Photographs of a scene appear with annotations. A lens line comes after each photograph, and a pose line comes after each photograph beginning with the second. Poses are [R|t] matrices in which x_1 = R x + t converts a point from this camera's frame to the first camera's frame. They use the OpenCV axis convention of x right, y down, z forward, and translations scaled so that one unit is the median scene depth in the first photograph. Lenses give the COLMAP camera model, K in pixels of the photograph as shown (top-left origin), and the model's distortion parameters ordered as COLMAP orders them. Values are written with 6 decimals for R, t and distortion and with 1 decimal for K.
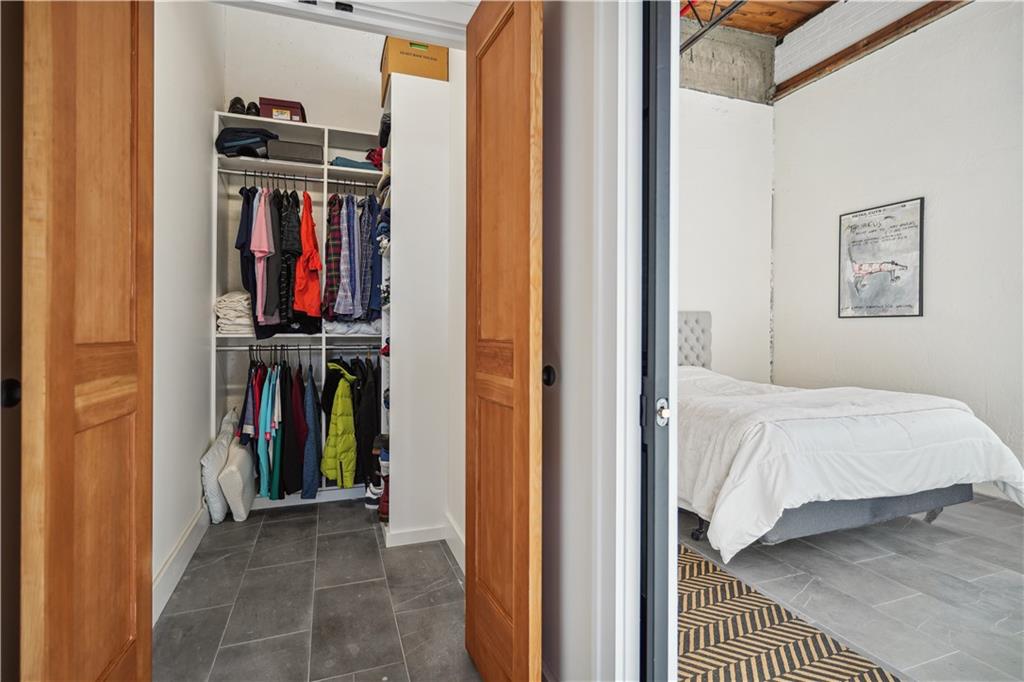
lens RADIAL K [[508.0, 0, 512.1], [0, 508.0, 333.4], [0, 0, 1]] dist [-0.006971, 0.005268]
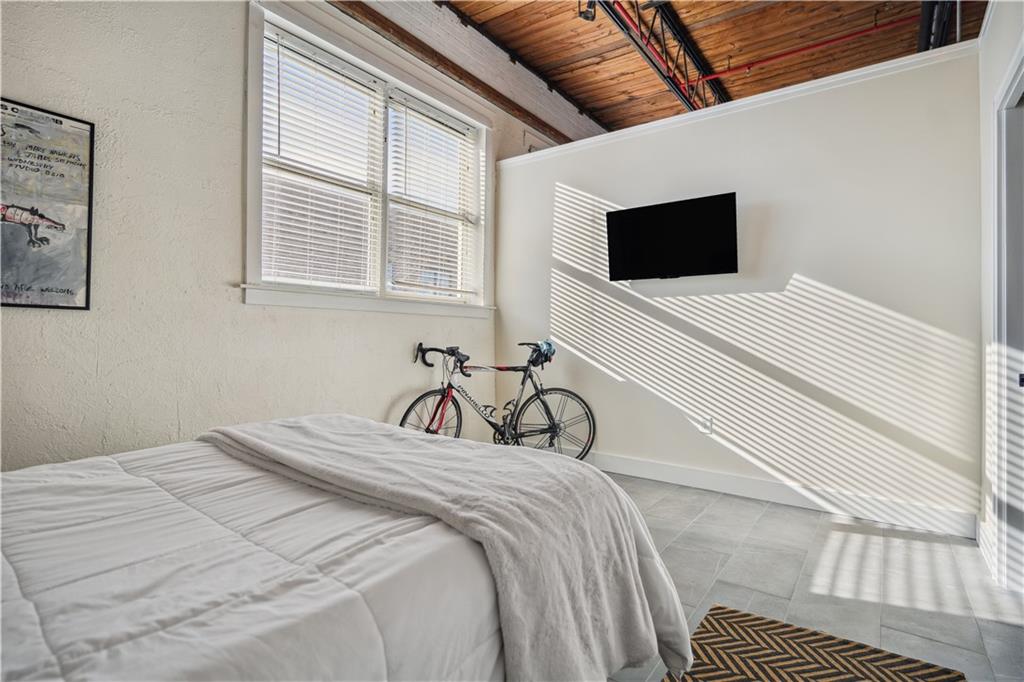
lens RADIAL K [[508.0, 0, 516.4], [0, 508.0, 339.8], [0, 0, 1]] dist [-0.006971, 0.005268]
pose [[-0.549238, -0.003197, 0.835660, -0.028615], [-0.012390, 0.999914, -0.004317, 0.000002], [-0.835574, -0.012725, -0.549231, 1.266194]]
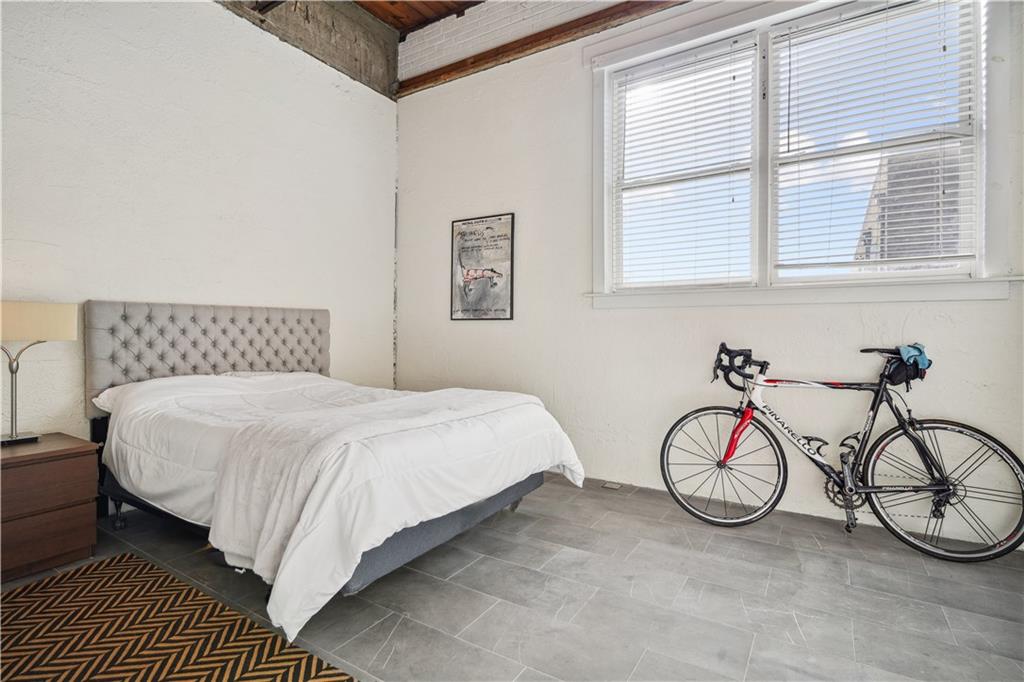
lens RADIAL K [[508.0, 0, 515.5], [0, 508.0, 342.6], [0, 0, 1]] dist [-0.006971, 0.005268]
pose [[0.784923, -0.005746, 0.619567, 0.168824], [-0.003647, 0.999897, 0.013894, 0.001222], [-0.619583, -0.013165, 0.784821, 0.163760]]
